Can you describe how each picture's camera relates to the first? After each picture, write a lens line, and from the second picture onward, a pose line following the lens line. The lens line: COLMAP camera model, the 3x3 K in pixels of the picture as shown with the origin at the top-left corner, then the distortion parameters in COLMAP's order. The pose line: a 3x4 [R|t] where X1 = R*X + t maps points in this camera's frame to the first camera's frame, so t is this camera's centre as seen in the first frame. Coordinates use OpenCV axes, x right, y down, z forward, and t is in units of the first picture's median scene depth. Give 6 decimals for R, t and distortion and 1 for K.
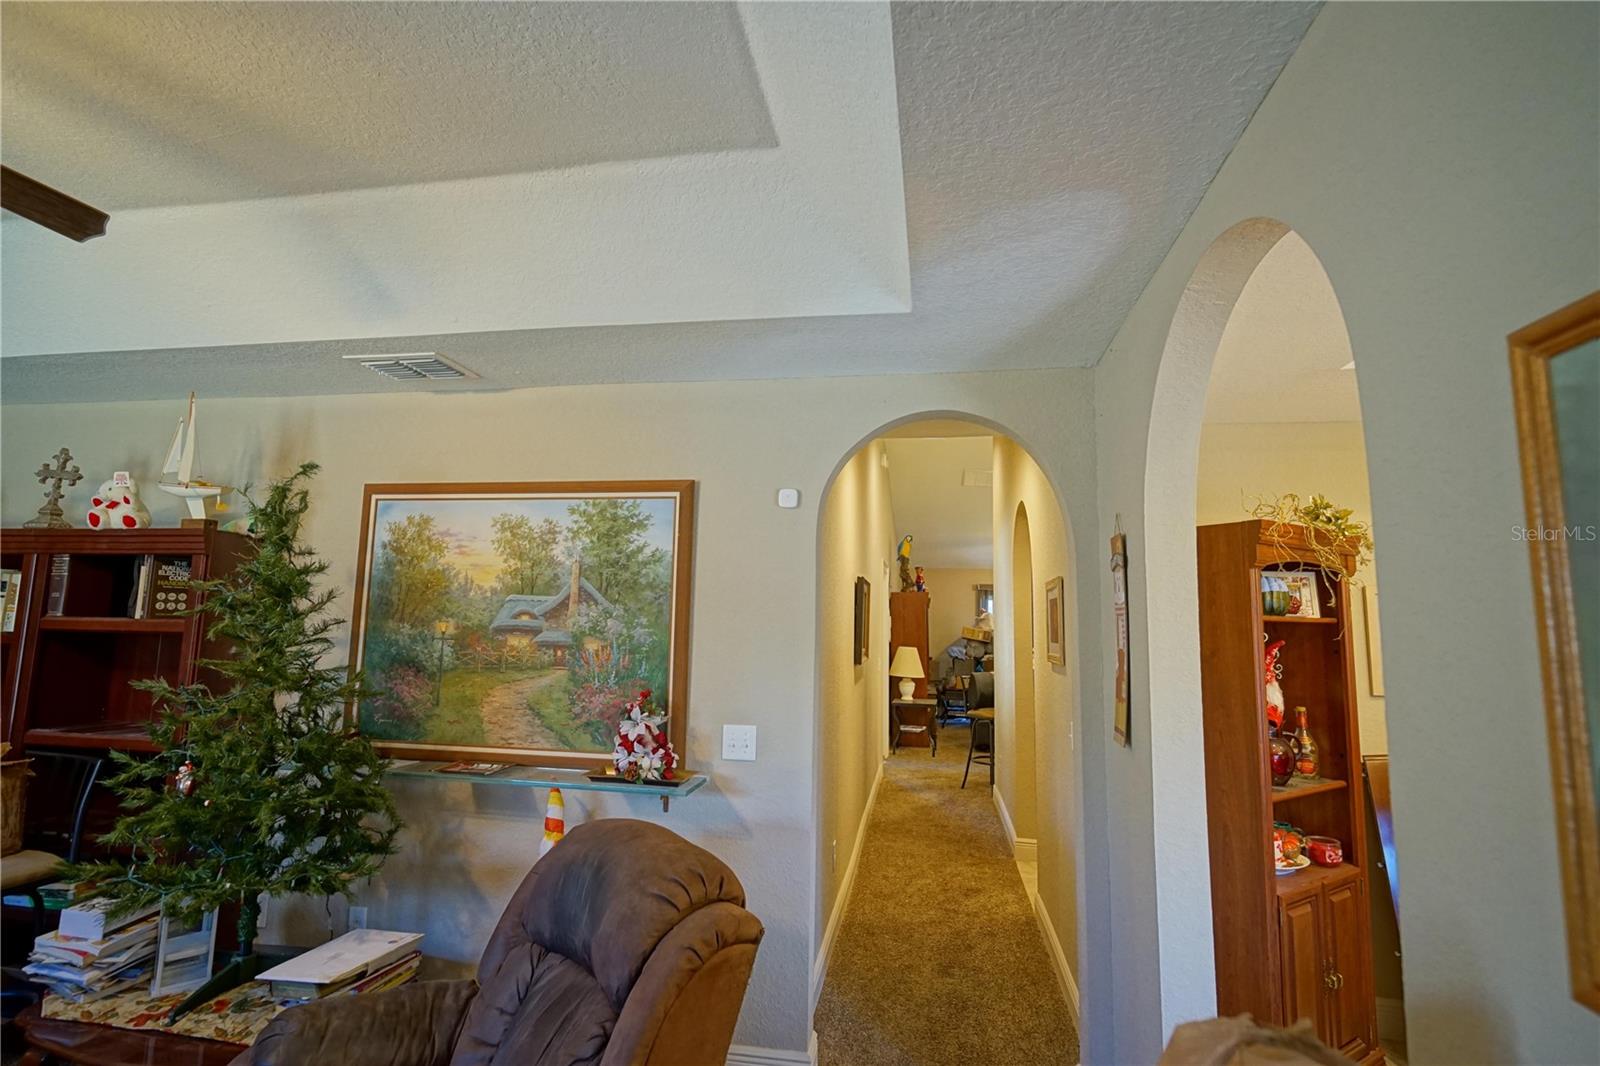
lens RADIAL K [[759.8, 0, 801.6], [0, 759.8, 528.7], [0, 0, 1]] dist [0.000337, -0.003981]
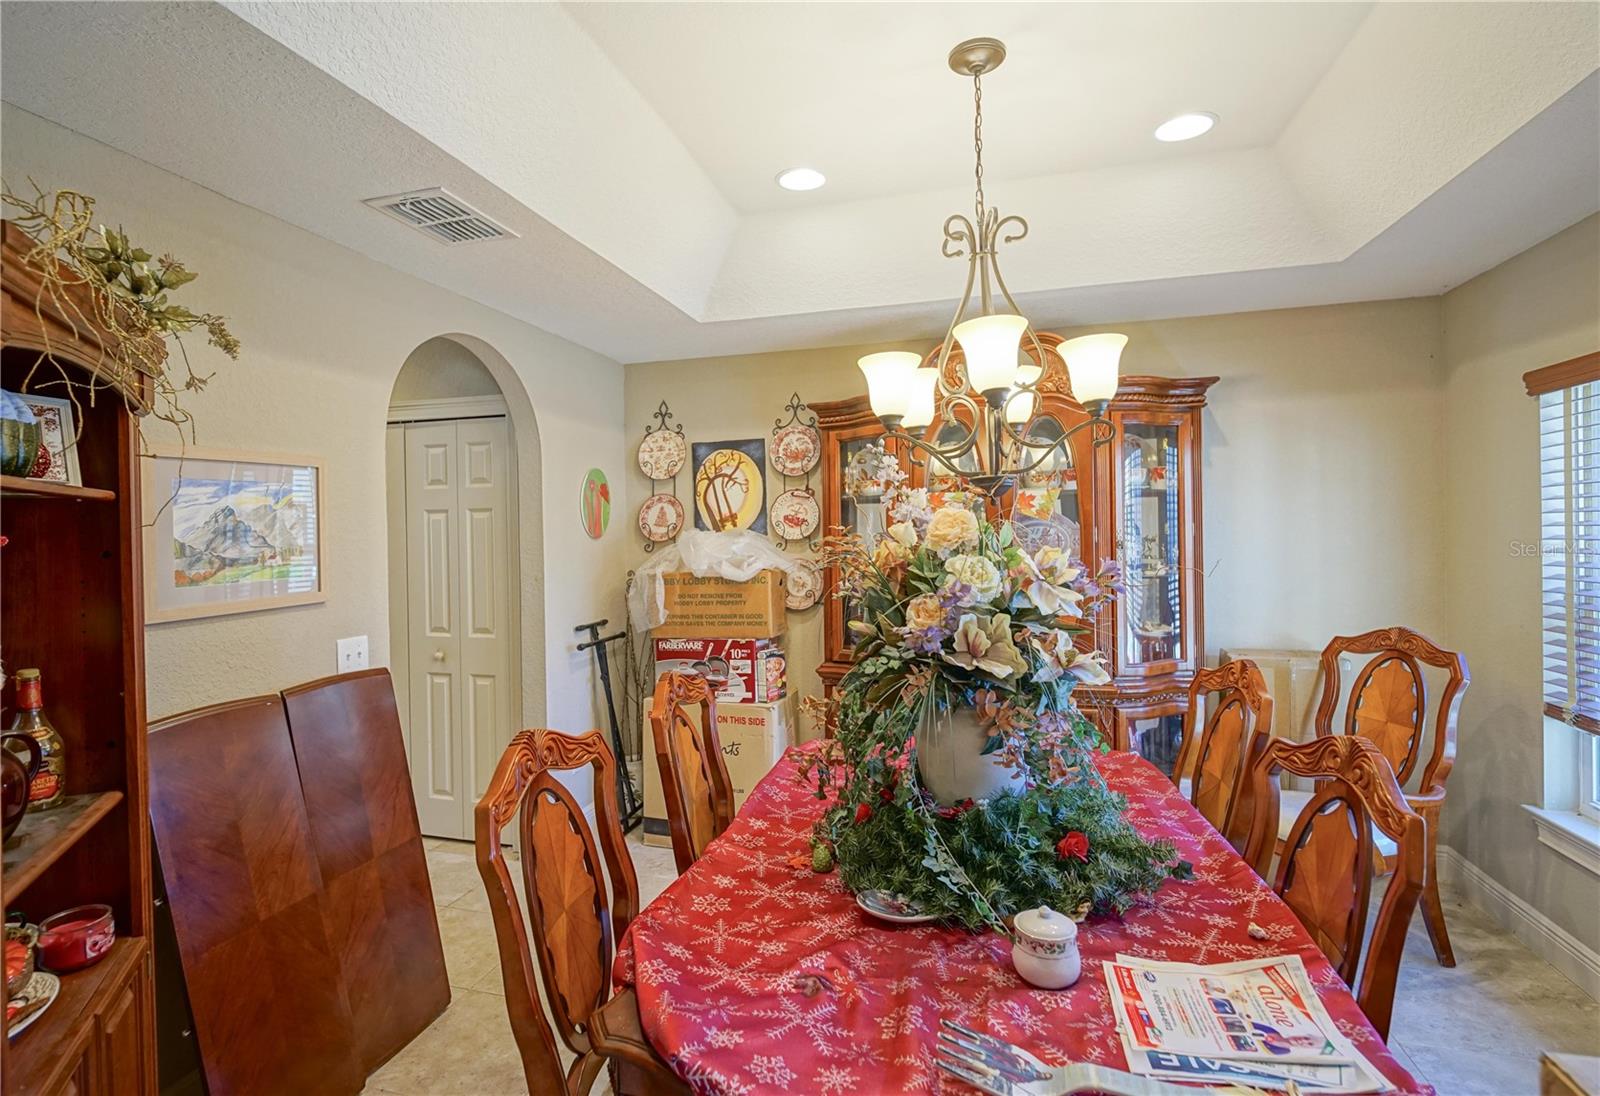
lens RADIAL K [[759.5, 0, 795.7], [0, 759.5, 545.2], [0, 0, 1]] dist [-0.004458, -0.000467]
pose [[0.074692, -0.033747, 0.996635, 0.217009], [-0.101061, 0.994025, 0.041233, 0.086659], [-0.992072, -0.103801, 0.070835, 0.492694]]
